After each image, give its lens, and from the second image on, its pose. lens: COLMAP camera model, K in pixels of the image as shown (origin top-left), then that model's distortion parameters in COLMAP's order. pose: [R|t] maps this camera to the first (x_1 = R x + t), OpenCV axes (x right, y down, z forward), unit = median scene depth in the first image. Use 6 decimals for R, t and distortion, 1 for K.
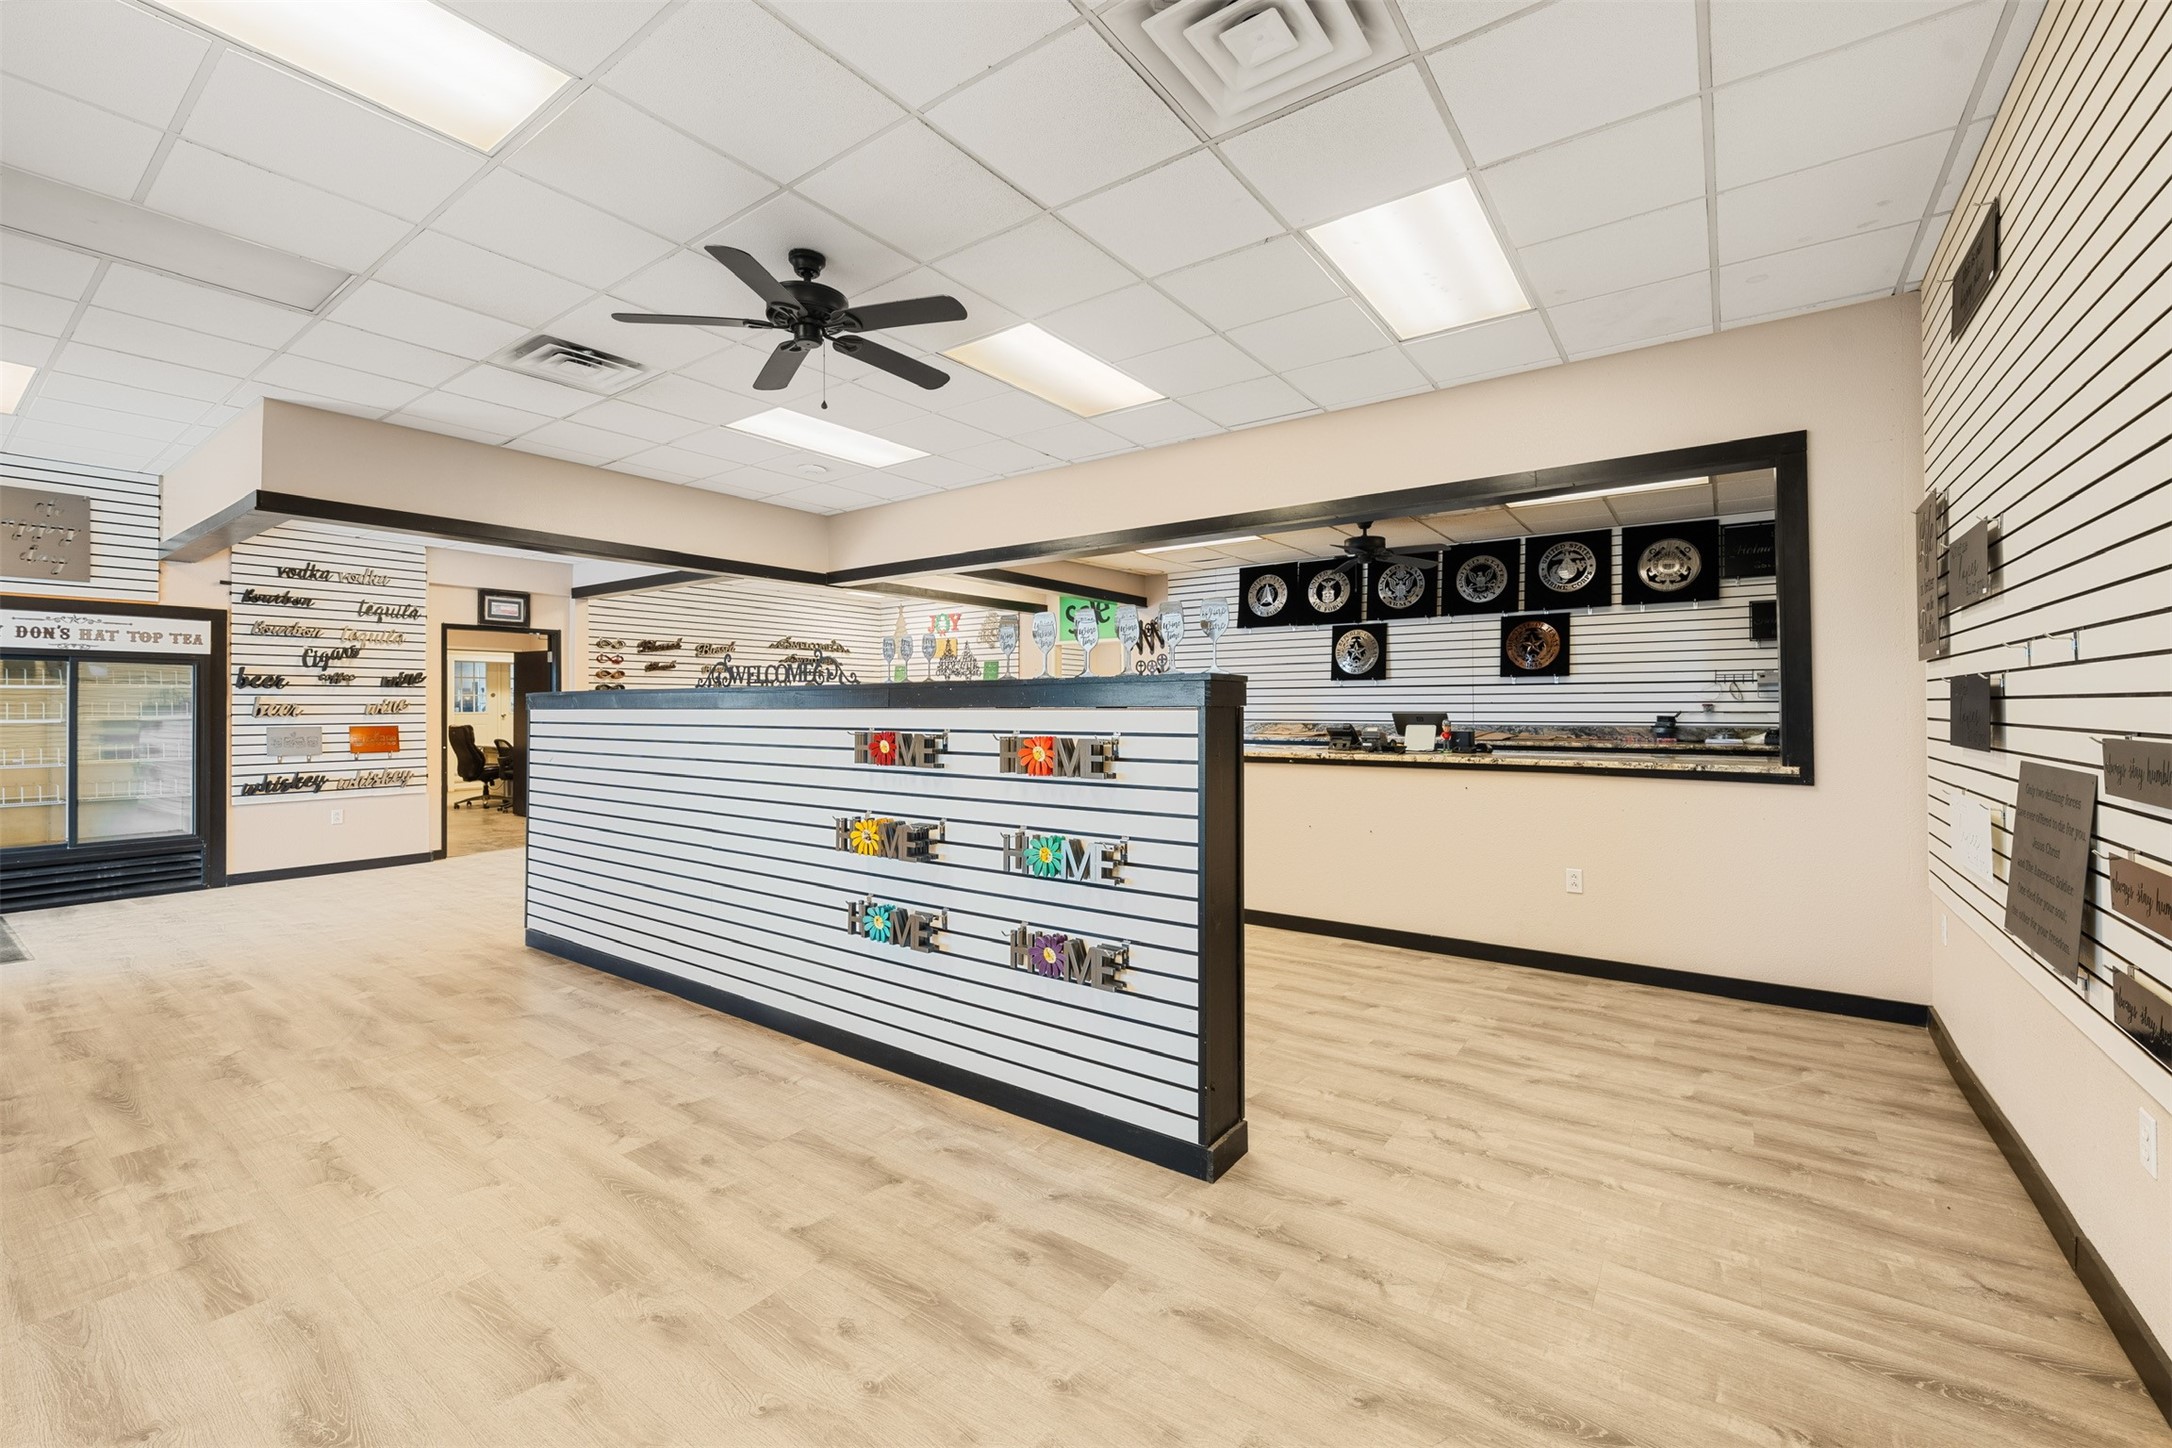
lens RADIAL K [[871.0, 0, 1091.8], [0, 871.0, 704.1], [0, 0, 1]] dist [-0.000325, 0.000592]
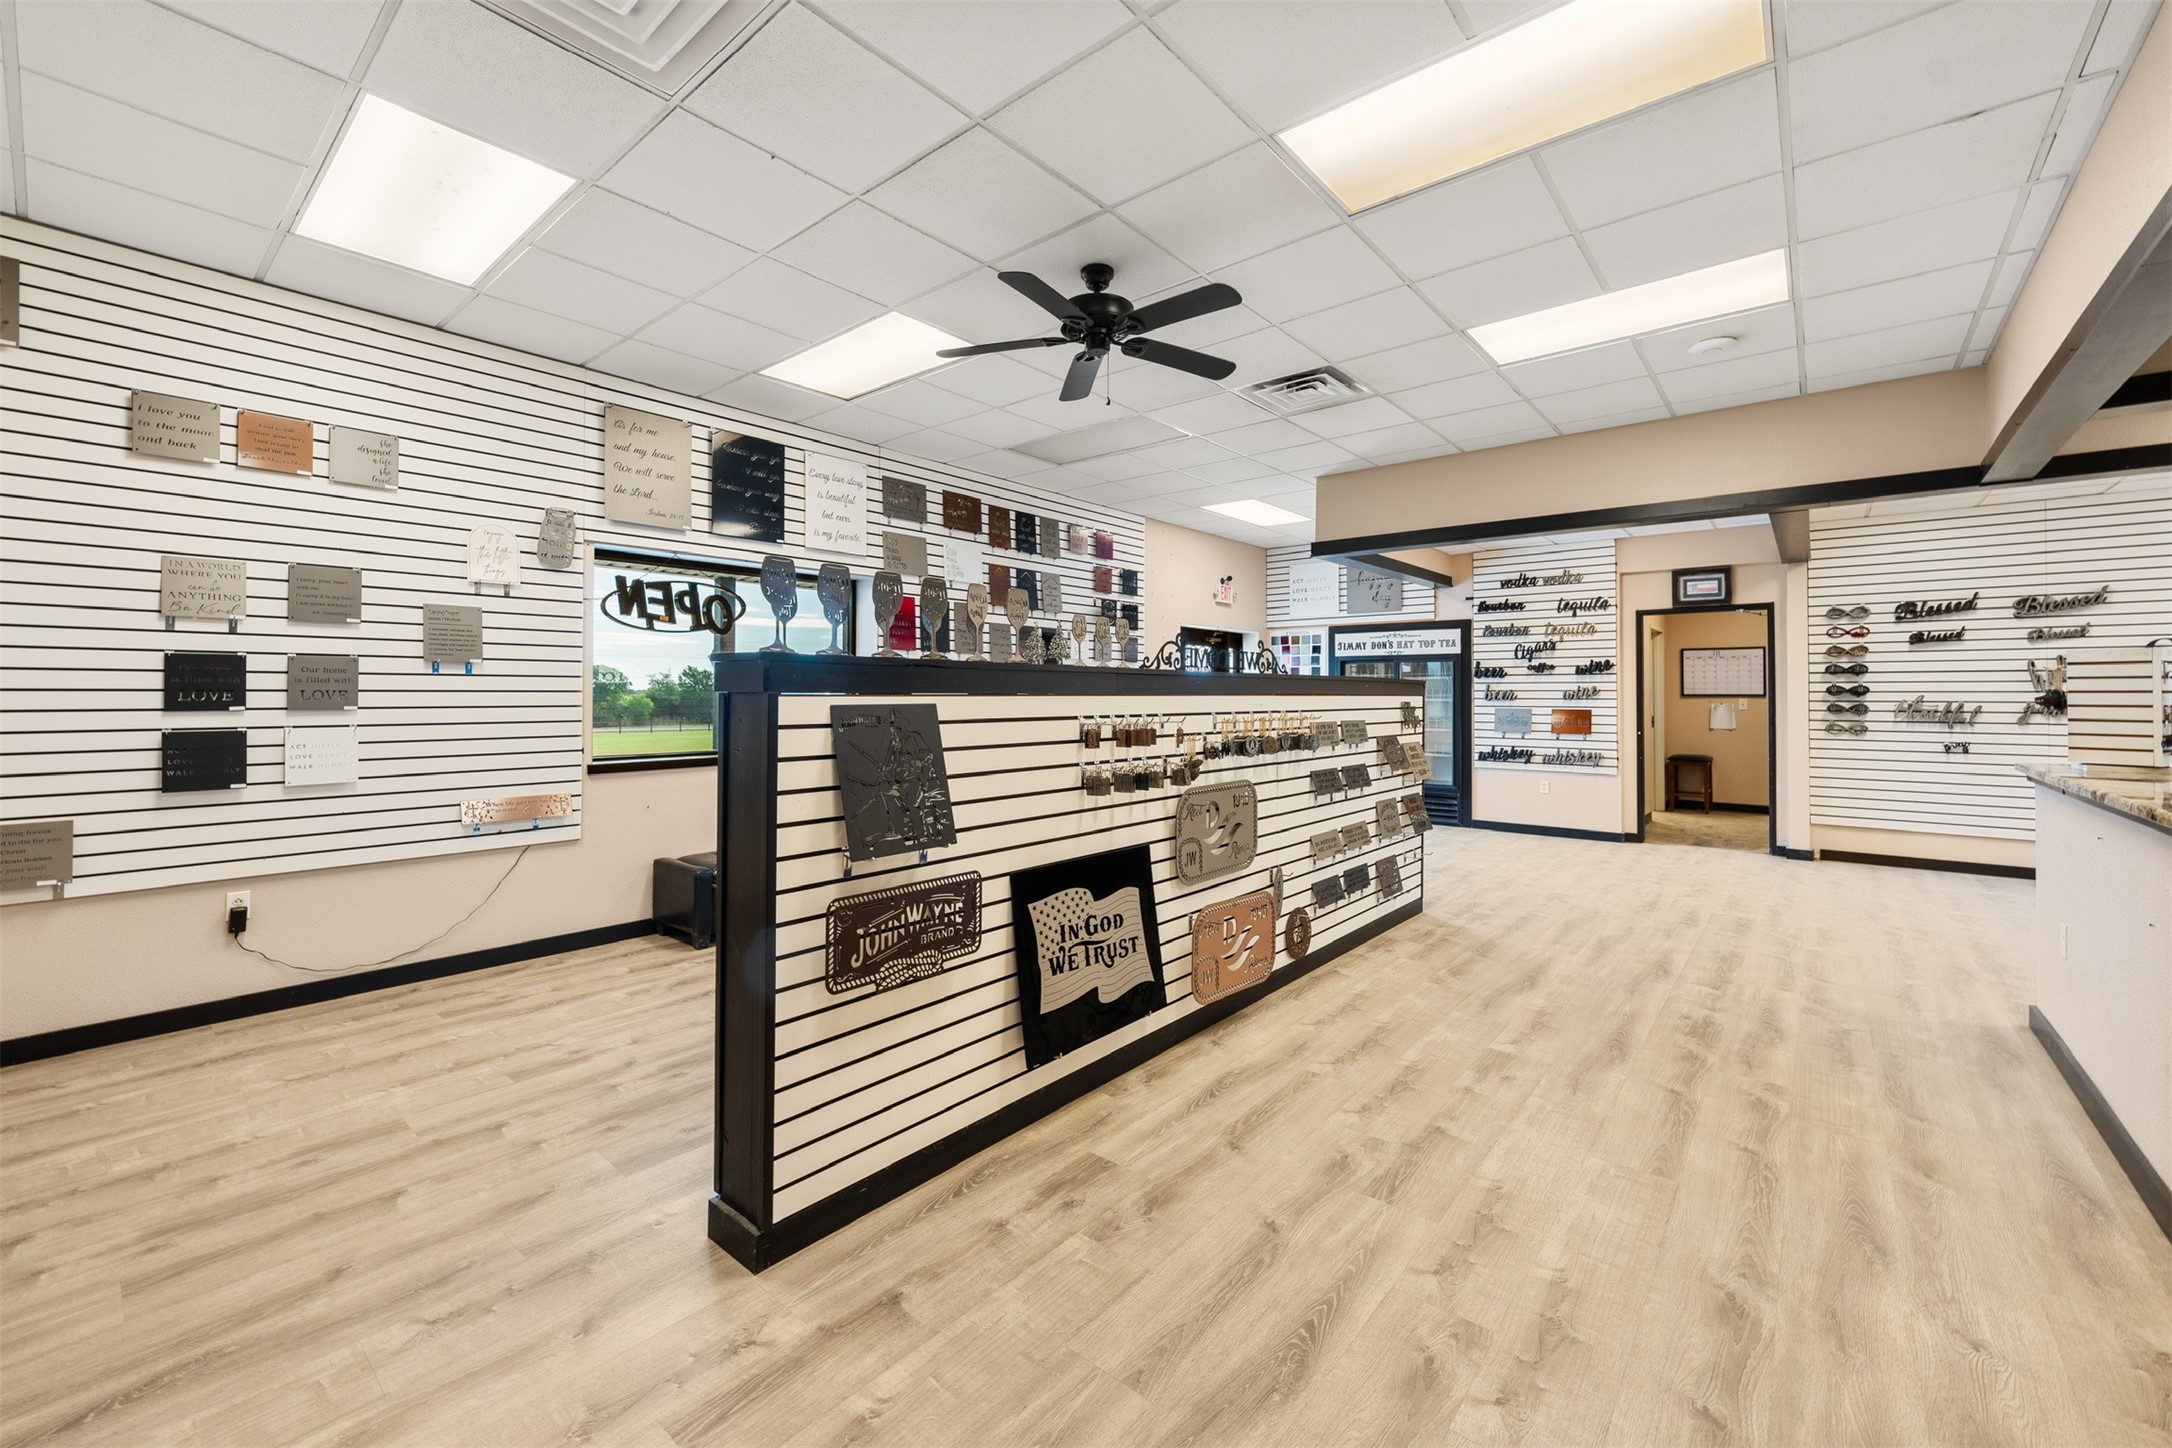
lens RADIAL K [[871.0, 0, 1108.8], [0, 871.0, 692.0], [0, 0, 1]] dist [-0.000325, 0.000592]
pose [[-0.051320, 0.001621, -0.998681, 0.334869], [0.000998, 0.999998, 0.001572, 0.000158], [0.998682, -0.000916, -0.051321, 0.487206]]
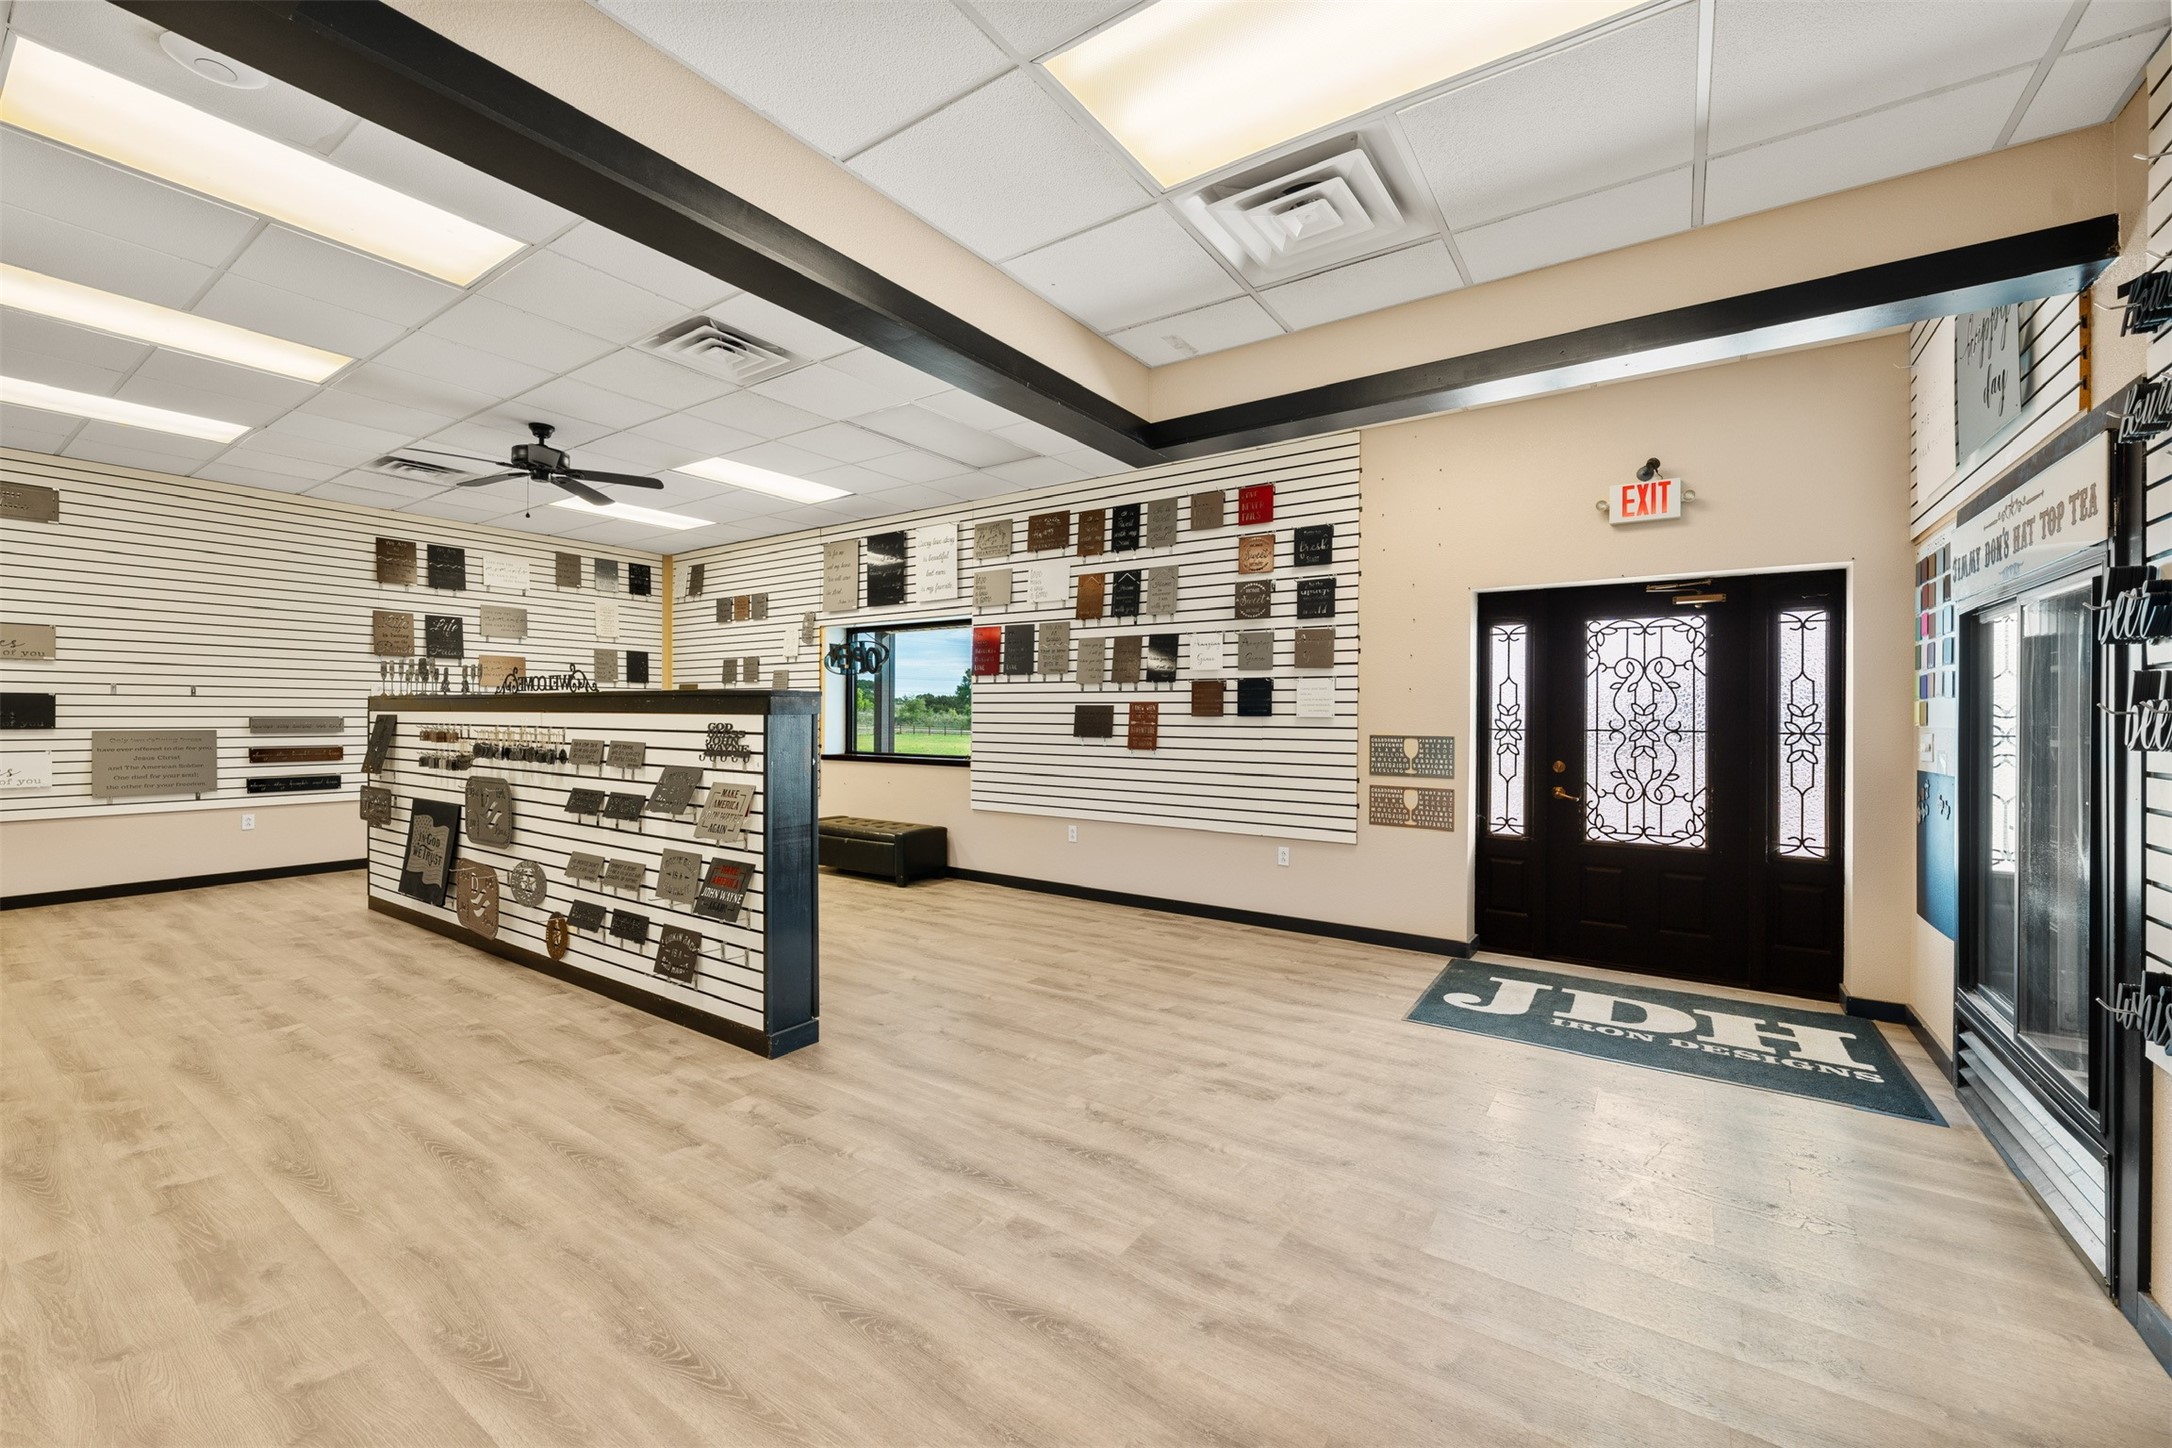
lens RADIAL K [[871.0, 0, 1081.1], [0, 871.0, 722.6], [0, 0, 1]] dist [-0.000325, 0.000592]
pose [[-0.999650, -0.002705, -0.026316, -1.251131], [-0.002854, 0.999980, 0.005612, 0.010344], [0.026300, 0.005685, -0.999638, 1.705219]]
